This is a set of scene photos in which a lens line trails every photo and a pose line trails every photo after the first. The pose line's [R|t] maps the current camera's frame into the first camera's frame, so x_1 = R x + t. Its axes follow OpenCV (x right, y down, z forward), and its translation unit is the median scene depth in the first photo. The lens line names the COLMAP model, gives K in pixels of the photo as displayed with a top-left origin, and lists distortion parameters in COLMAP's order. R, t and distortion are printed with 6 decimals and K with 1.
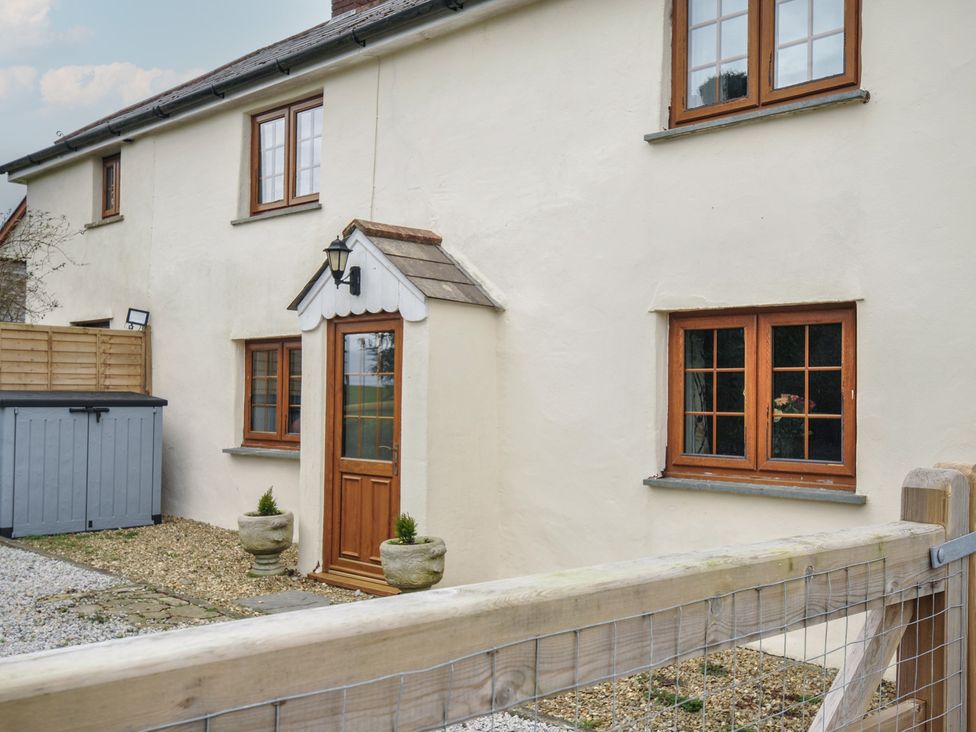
lens RADIAL K [[928.9, 0, 488.0], [0, 928.9, 380.9], [0, 0, 1]] dist [-0.002107, -0.006284]
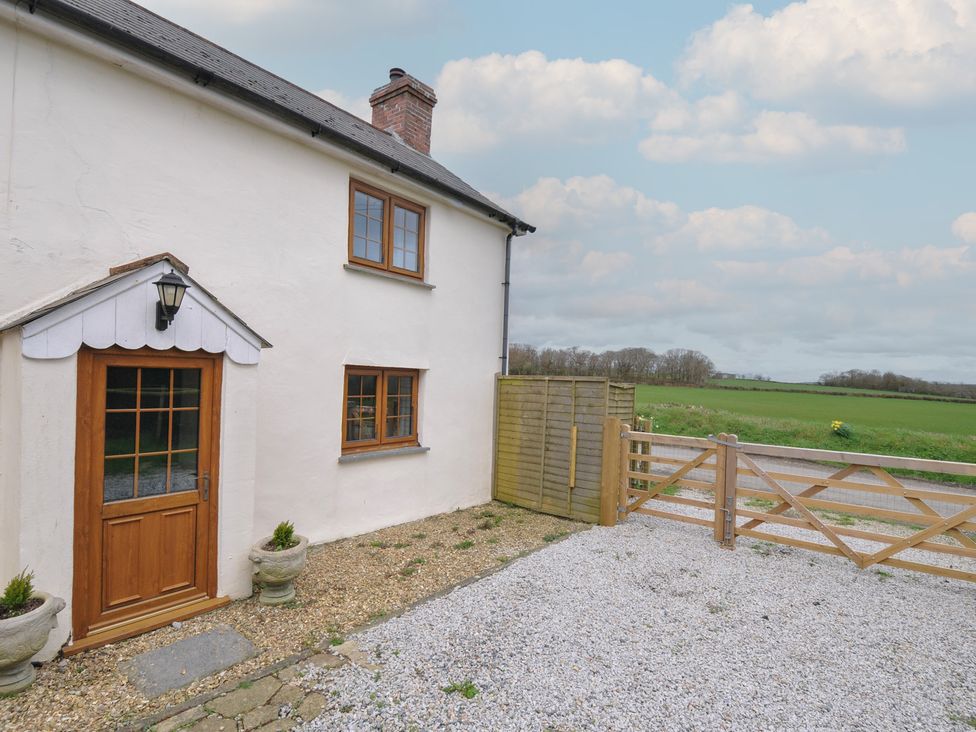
lens RADIAL K [[487.9, 0, 498.5], [0, 487.9, 377.6], [0, 0, 1]] dist [0.005414, -0.017757]
pose [[-0.094660, -0.011015, 0.995449, -0.687875], [-0.043491, 0.999030, 0.006919, -0.061095], [-0.994559, -0.042638, -0.095047, 0.696845]]
